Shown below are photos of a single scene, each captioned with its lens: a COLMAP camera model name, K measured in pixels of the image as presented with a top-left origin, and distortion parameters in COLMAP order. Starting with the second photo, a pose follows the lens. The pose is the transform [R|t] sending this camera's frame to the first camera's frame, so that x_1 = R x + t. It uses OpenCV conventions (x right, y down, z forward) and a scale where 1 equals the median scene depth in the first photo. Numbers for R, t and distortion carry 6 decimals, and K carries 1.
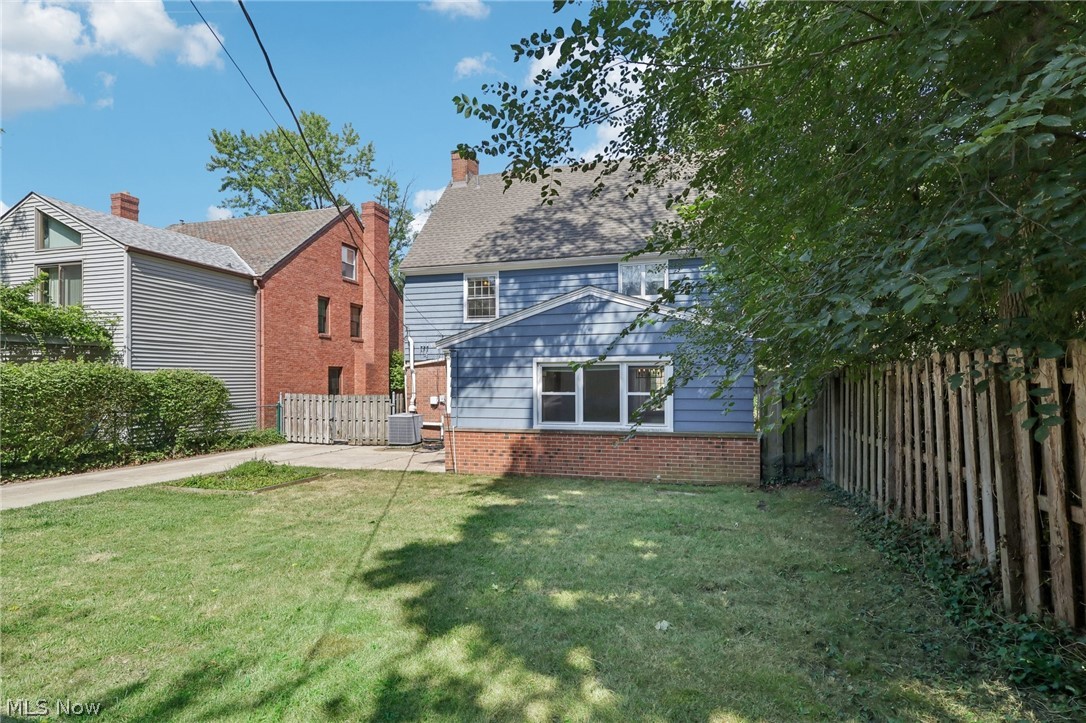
lens RADIAL K [[516.3, 0, 543.0], [0, 516.3, 361.5], [0, 0, 1]] dist [-0.014460, 0.000113]
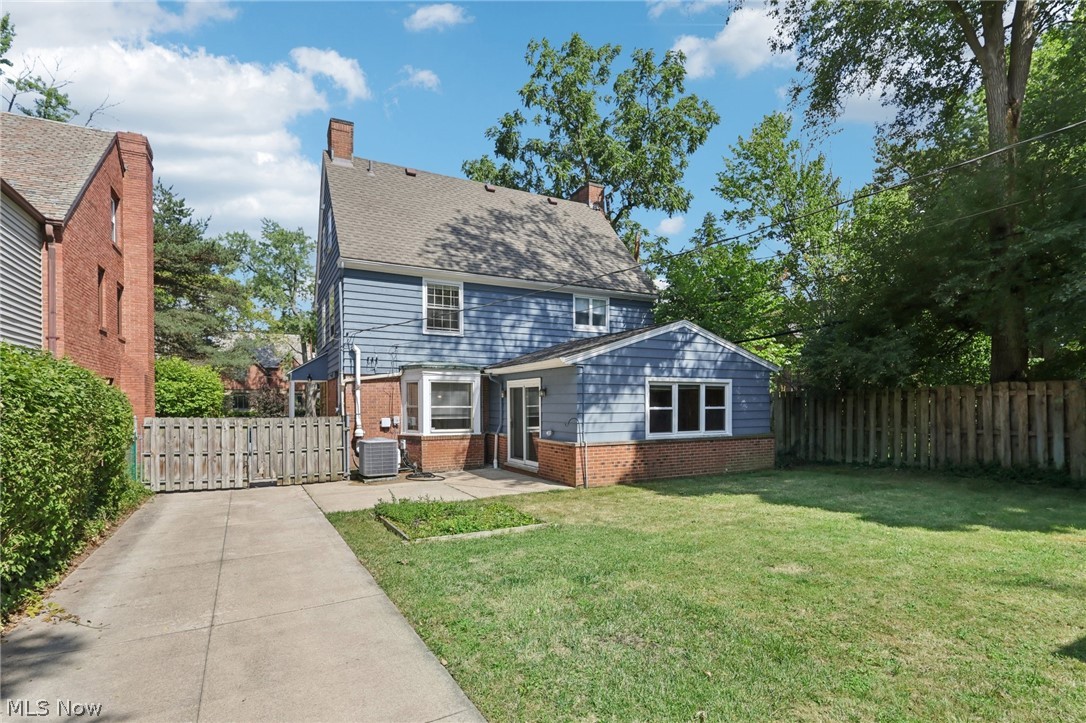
lens RADIAL K [[522.1, 0, 543.2], [0, 522.1, 400.2], [0, 0, 1]] dist [-0.000116, 0.000055]
pose [[0.725017, 0.005559, 0.688708, -0.786741], [-0.023685, 0.999577, 0.016866, 0.023742], [-0.688323, -0.028540, 0.724842, 0.262259]]
